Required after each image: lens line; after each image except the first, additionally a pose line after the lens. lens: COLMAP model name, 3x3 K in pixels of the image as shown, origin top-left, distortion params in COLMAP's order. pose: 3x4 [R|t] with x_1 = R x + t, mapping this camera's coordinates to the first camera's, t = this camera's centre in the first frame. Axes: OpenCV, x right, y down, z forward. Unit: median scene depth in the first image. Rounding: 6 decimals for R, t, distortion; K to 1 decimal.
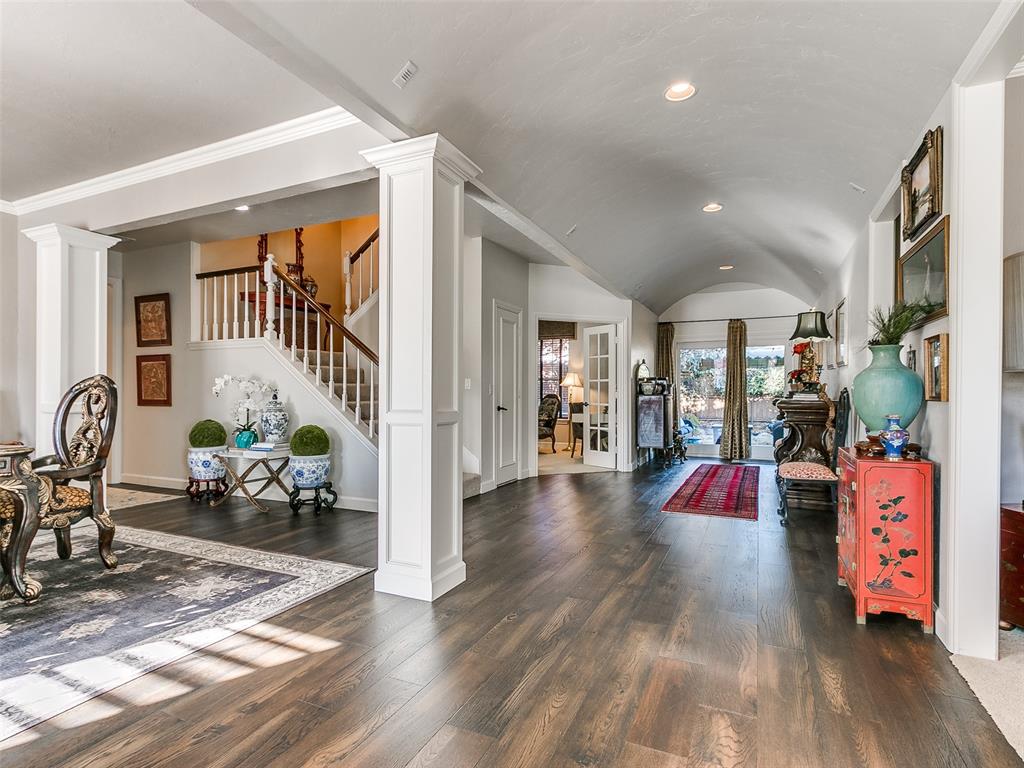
lens RADIAL K [[551.2, 0, 510.1], [0, 551.2, 389.5], [0, 0, 1]] dist [0.000875, 0.002711]
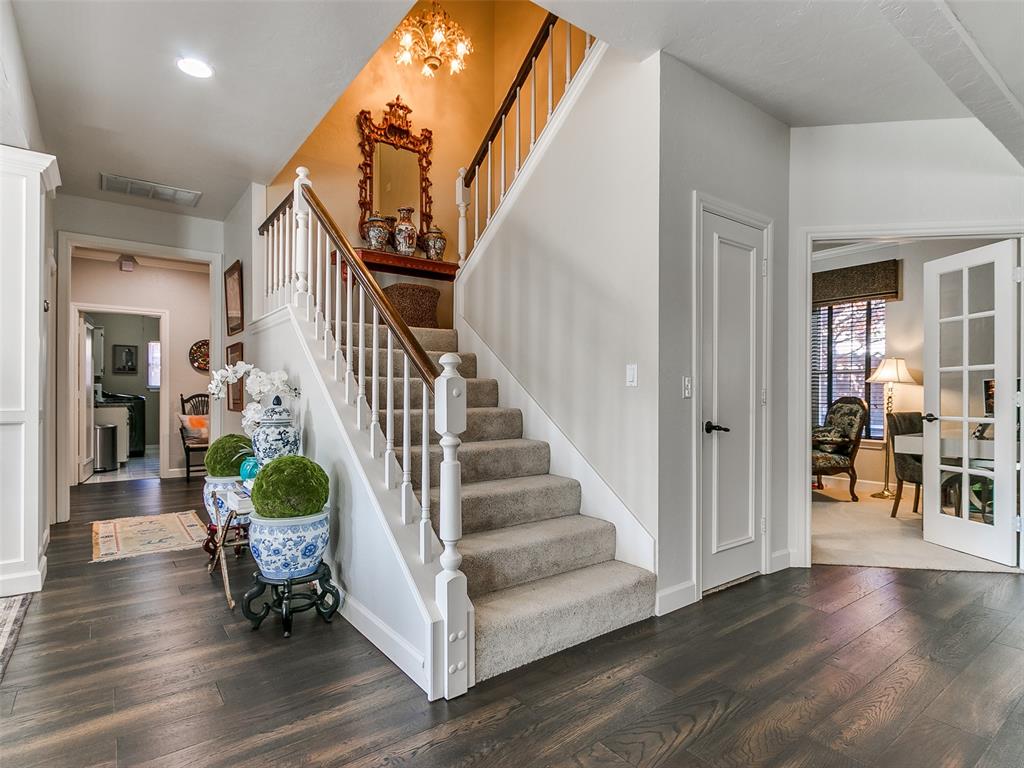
lens RADIAL K [[551.2, 0, 498.5], [0, 551.2, 392.8], [0, 0, 1]] dist [0.000875, 0.002711]
pose [[0.877986, 0.000143, -0.478687, 0.035473], [0.001815, 0.999992, 0.003628, 0.002135], [0.478684, -0.004054, 0.877978, 0.384375]]
